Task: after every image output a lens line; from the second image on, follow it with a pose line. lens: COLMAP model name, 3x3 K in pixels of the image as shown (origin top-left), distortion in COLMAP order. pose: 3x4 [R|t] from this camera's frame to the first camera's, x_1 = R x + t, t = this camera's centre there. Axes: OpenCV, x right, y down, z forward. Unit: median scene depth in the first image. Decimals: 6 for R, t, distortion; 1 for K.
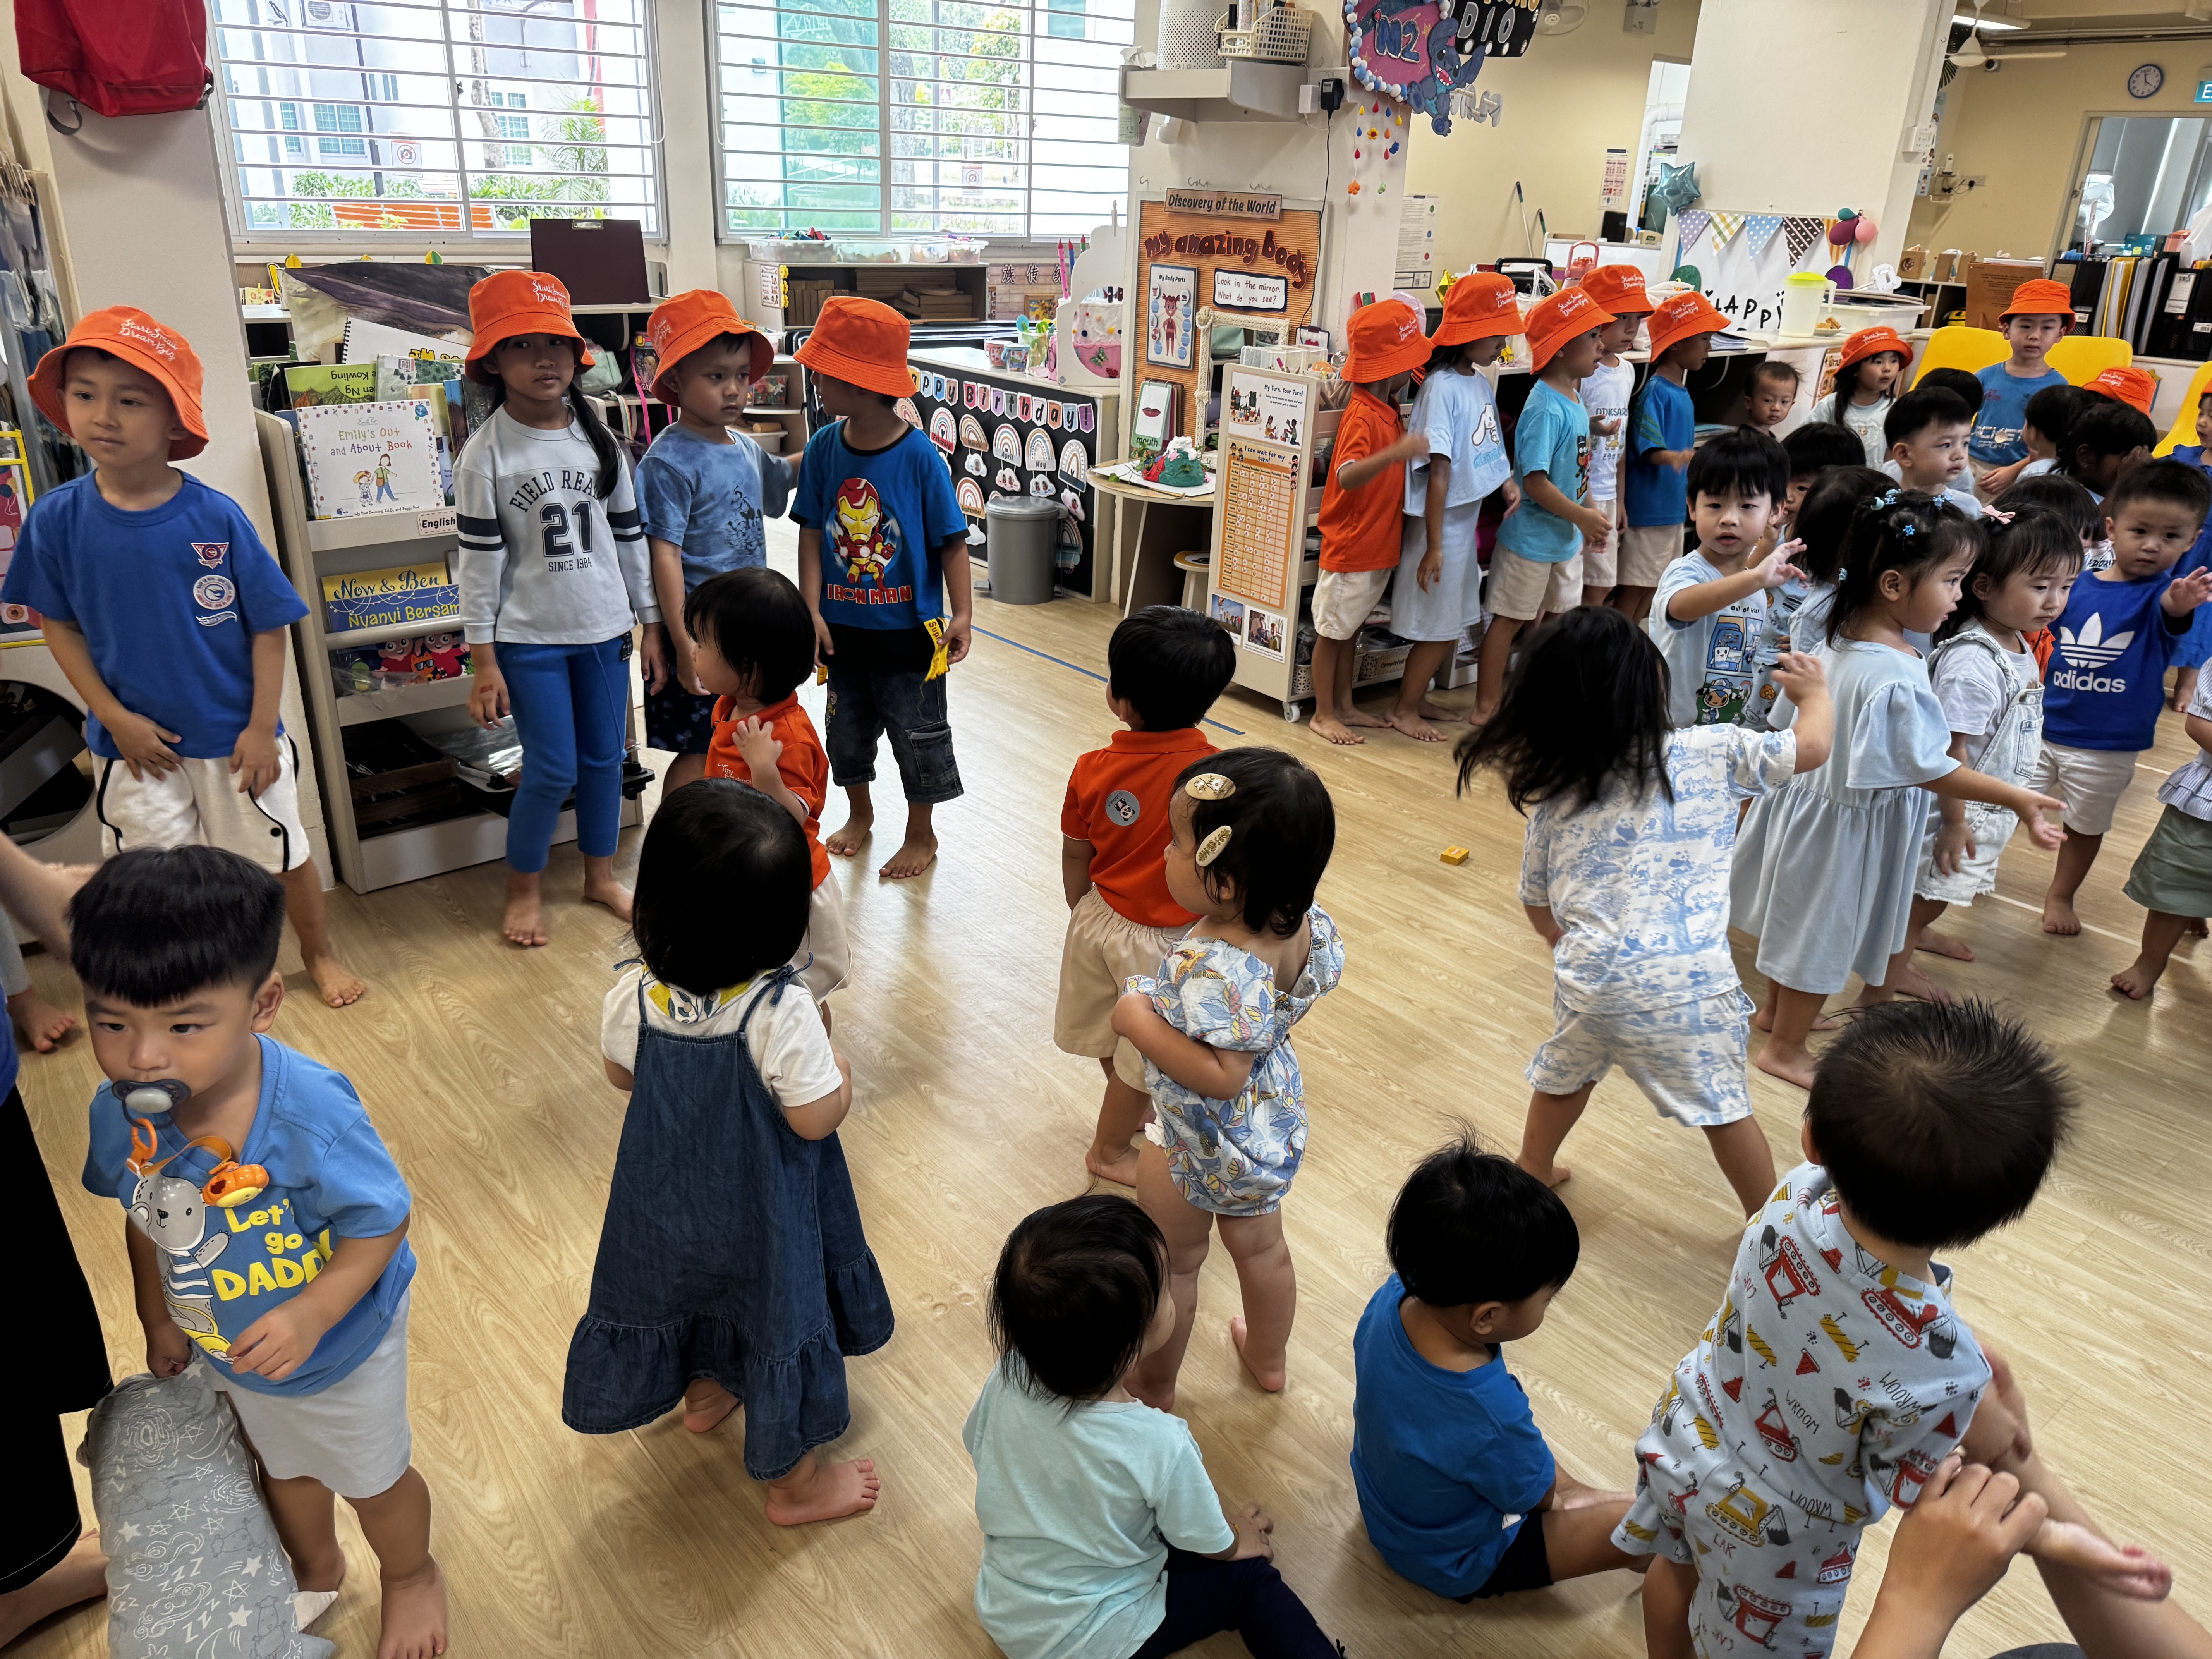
lens RADIAL K [[1561.5, 0, 1101.7], [0, 1561.5, 839.7], [0, 0, 1]] dist [0.029238, -0.039235]
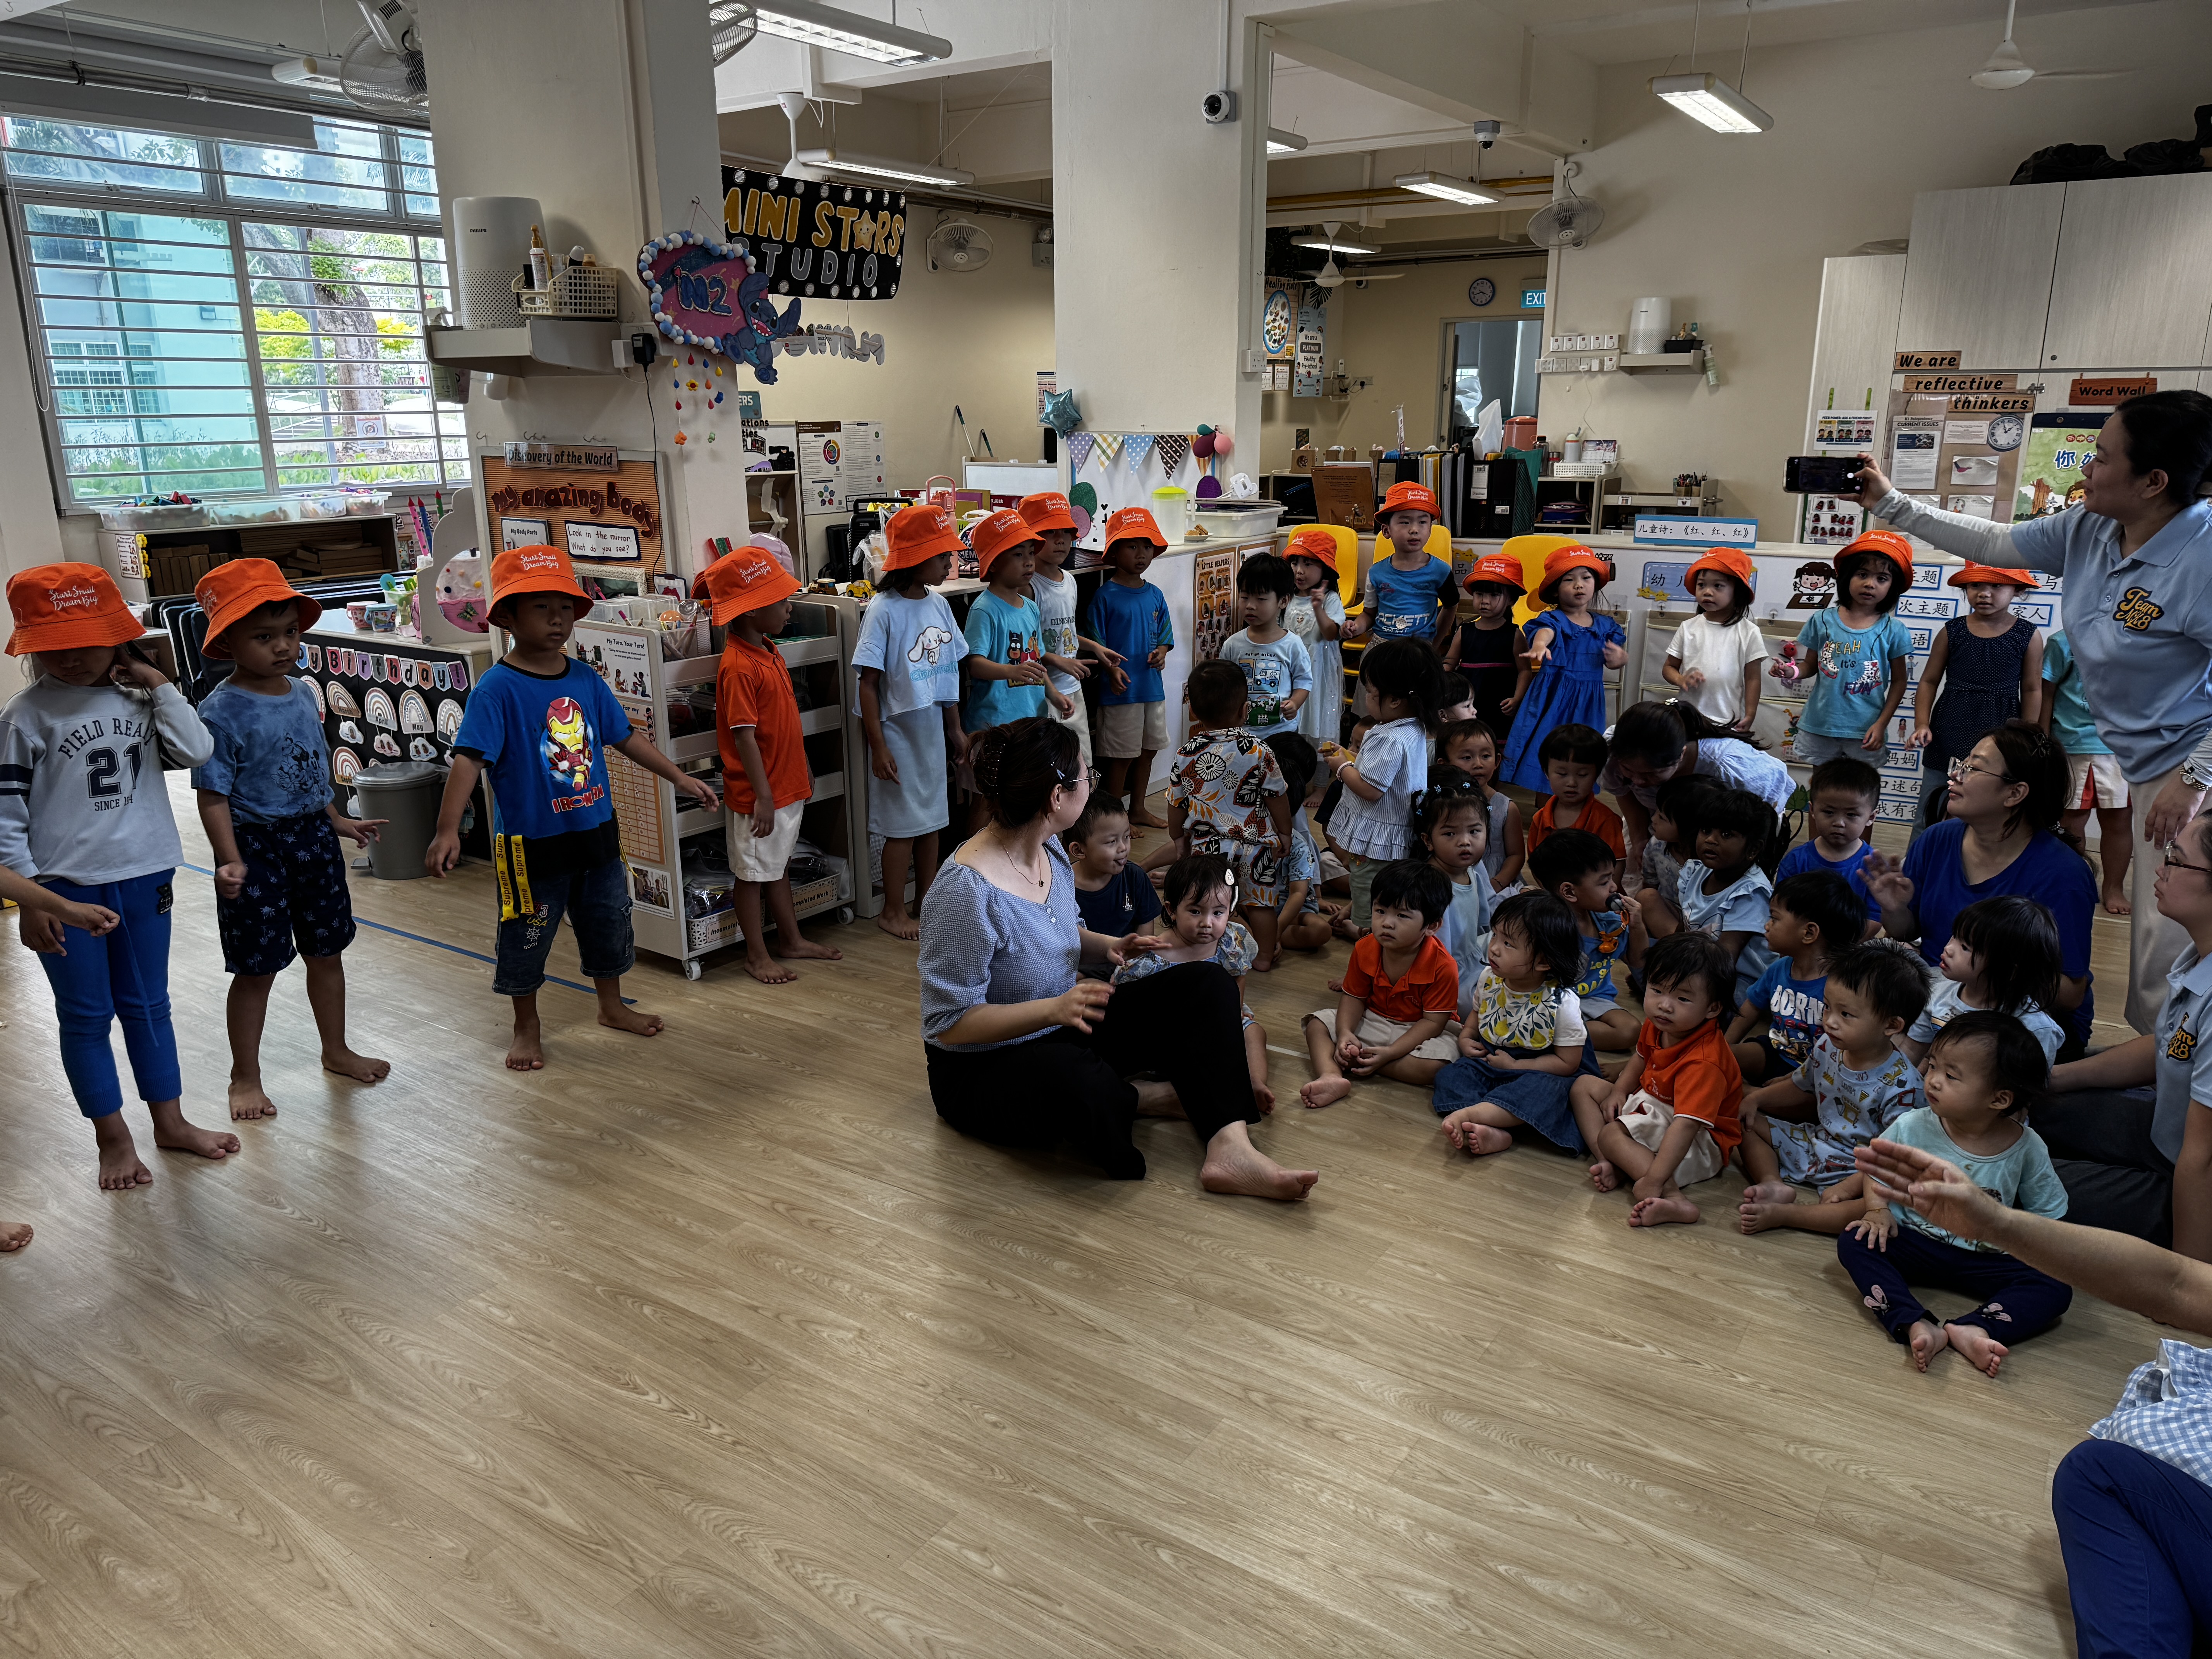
lens RADIAL K [[1552.6, 0, 1098.5], [0, 1552.6, 827.9], [0, 0, 1]] dist [0.036043, -0.049255]
pose [[0.957784, -0.118454, 0.261952, 0.113795], [0.150878, 0.982714, -0.107277, -0.026552], [-0.244717, 0.142270, 0.959100, 0.027136]]
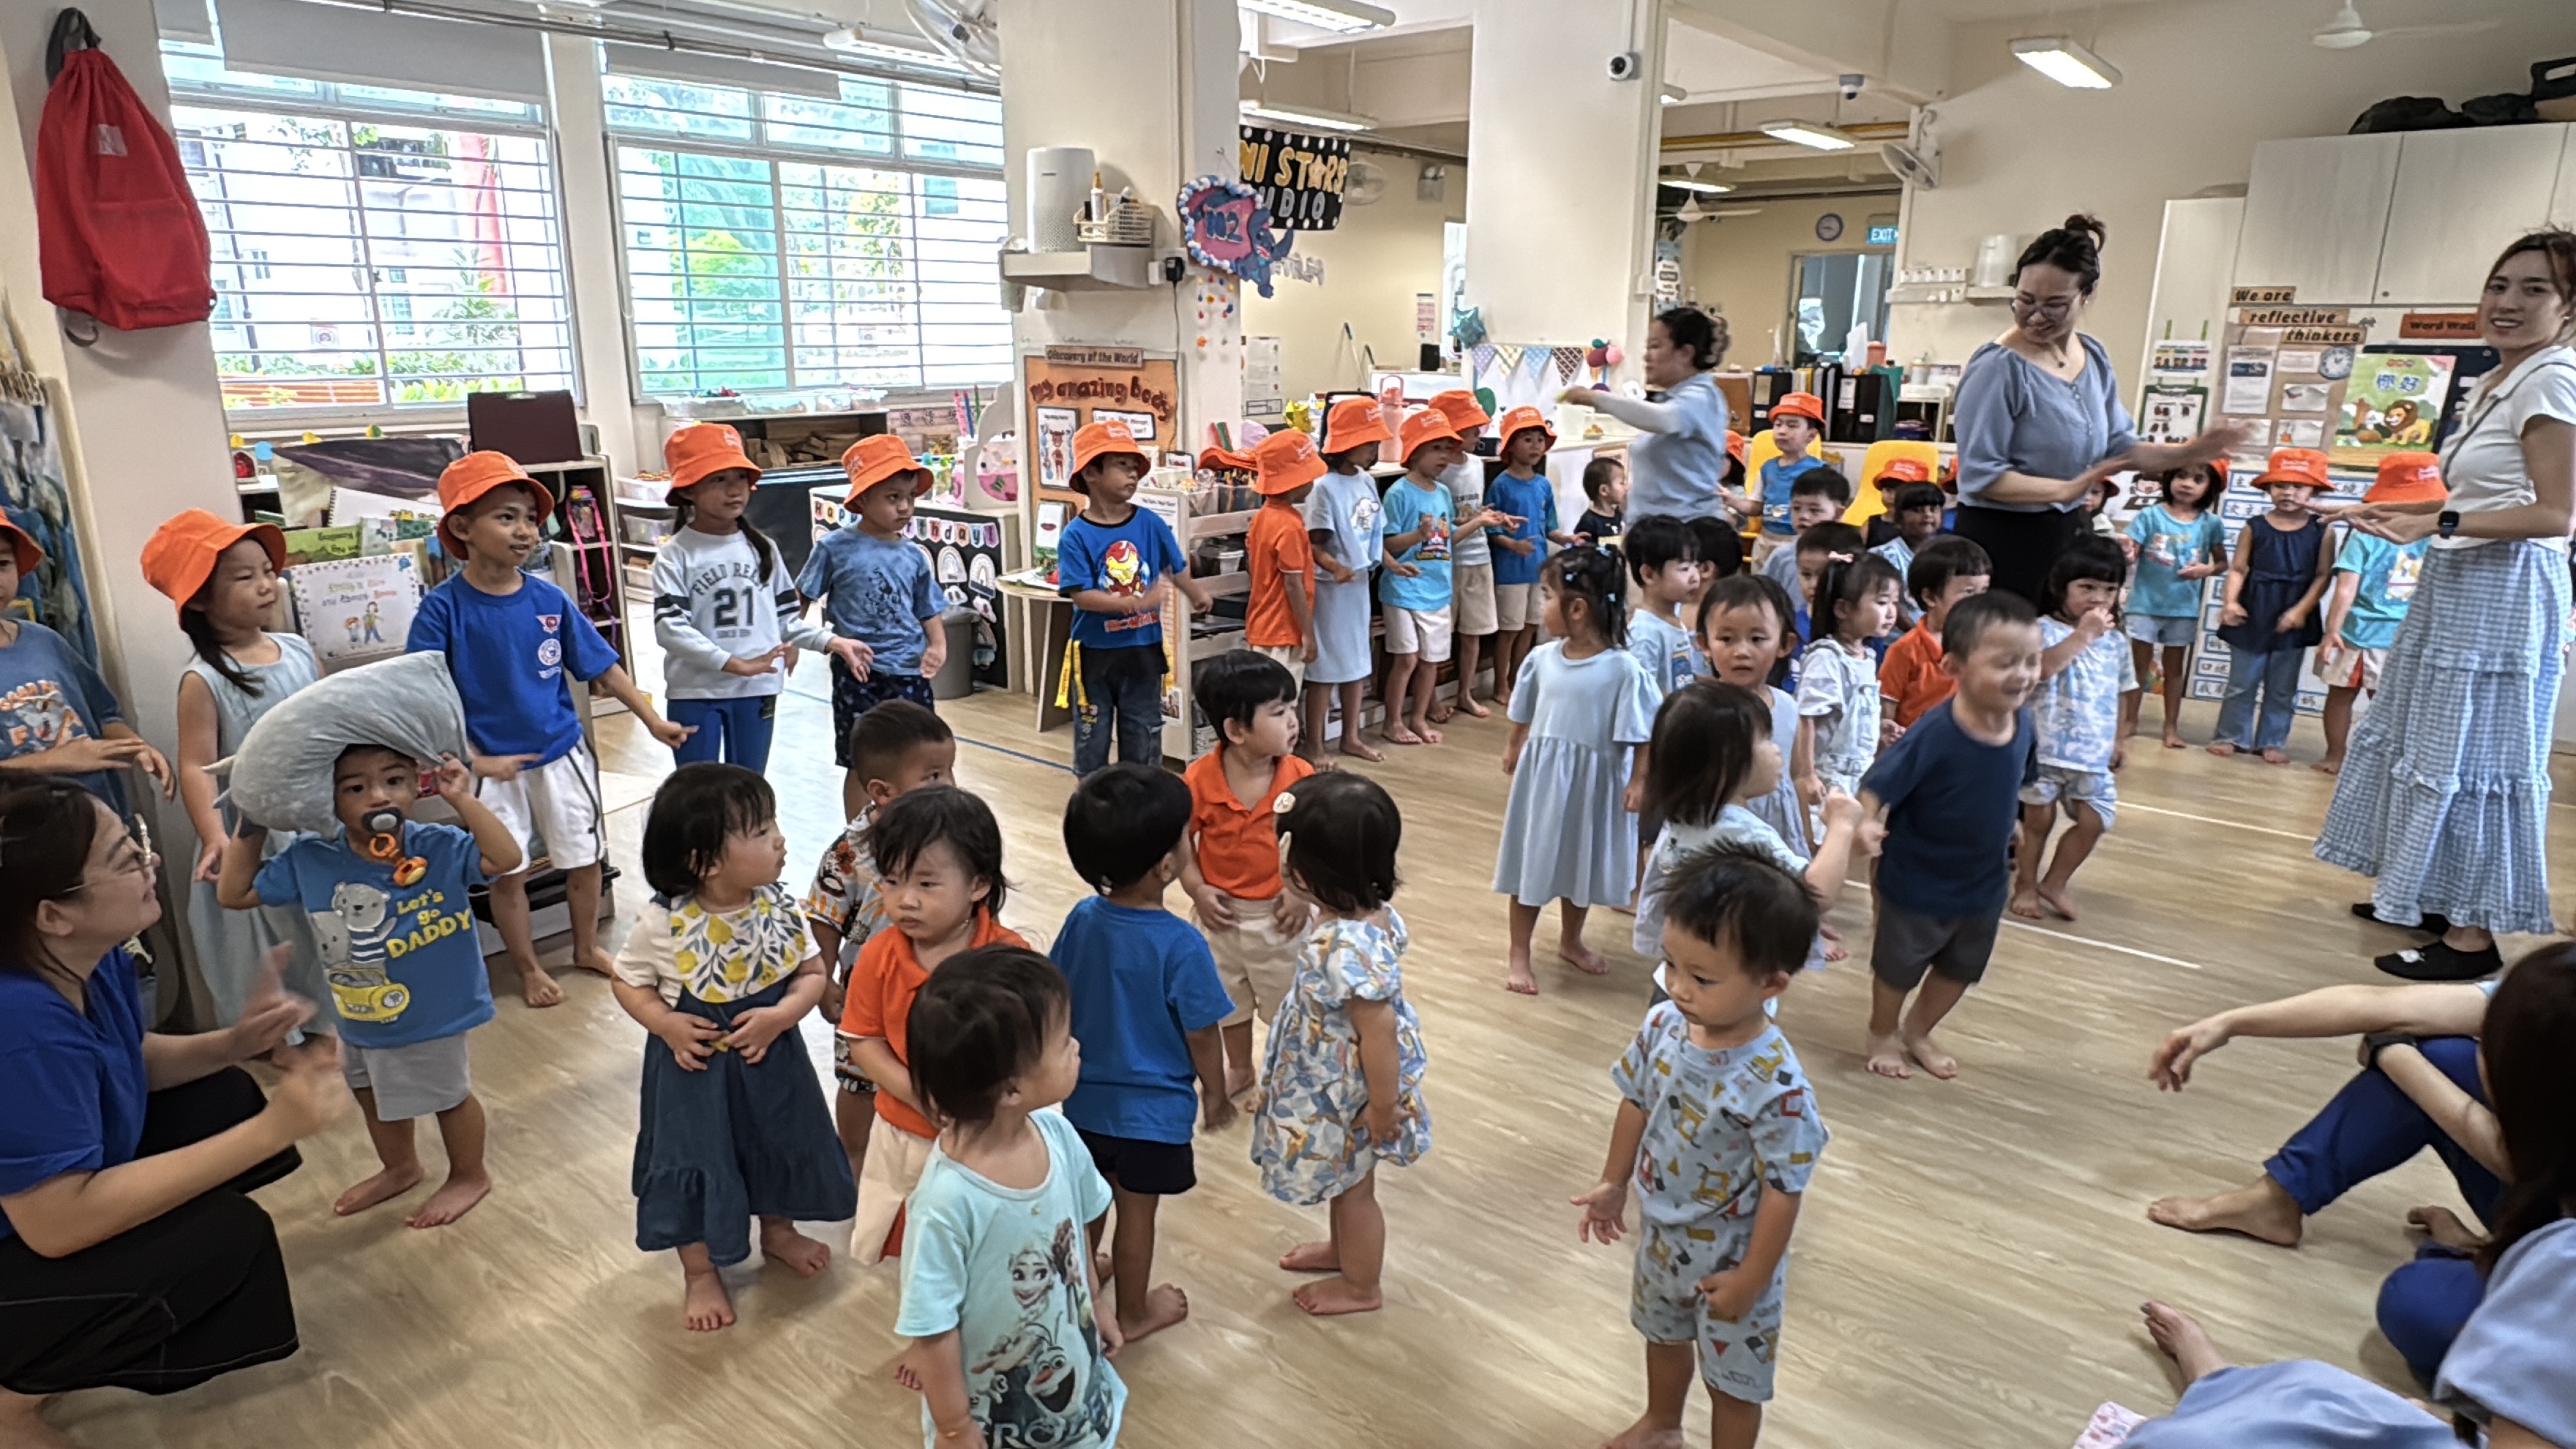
lens RADIAL K [[1495.4, 0, 1288.0], [0, 1495.4, 724.5], [0, 0, 1]] dist [-0.004946, 0.003194]
pose [[0.980402, -0.081357, 0.179426, -0.004591], [0.104820, 0.986551, -0.125415, 0.028732], [-0.166809, 0.141765, 0.975745, -0.093514]]
